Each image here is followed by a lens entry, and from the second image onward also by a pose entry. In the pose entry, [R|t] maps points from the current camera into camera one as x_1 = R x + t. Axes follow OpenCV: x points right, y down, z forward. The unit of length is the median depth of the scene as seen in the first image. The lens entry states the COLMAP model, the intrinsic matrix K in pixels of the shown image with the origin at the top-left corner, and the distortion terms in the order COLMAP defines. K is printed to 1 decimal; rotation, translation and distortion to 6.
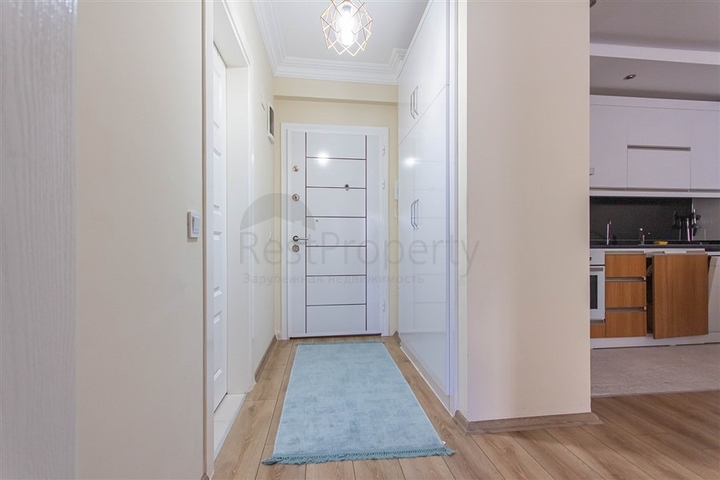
lens RADIAL K [[330.0, 0, 360.1], [0, 330.0, 242.9], [0, 0, 1]] dist [0.003035, -0.001105]
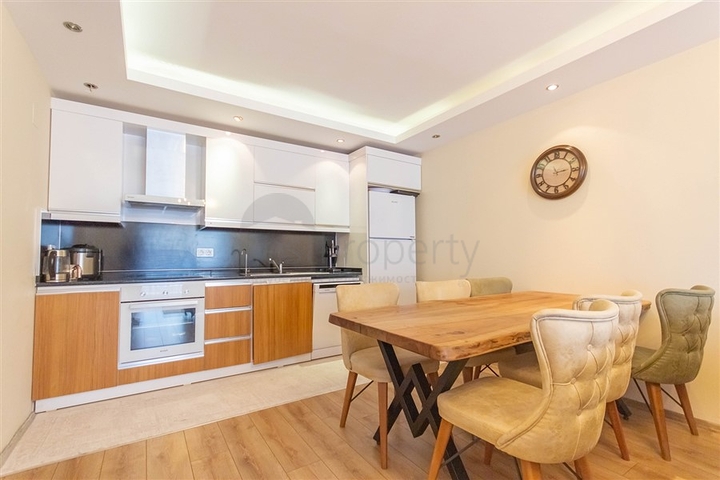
lens RADIAL K [[330.0, 0, 360.7], [0, 330.0, 244.7], [0, 0, 1]] dist [0.003035, -0.001105]
pose [[0.896253, 0.016081, 0.443251, 0.698617], [0.001985, 0.999187, -0.040263, -0.049748], [-0.443538, 0.036966, 0.895493, -0.113756]]
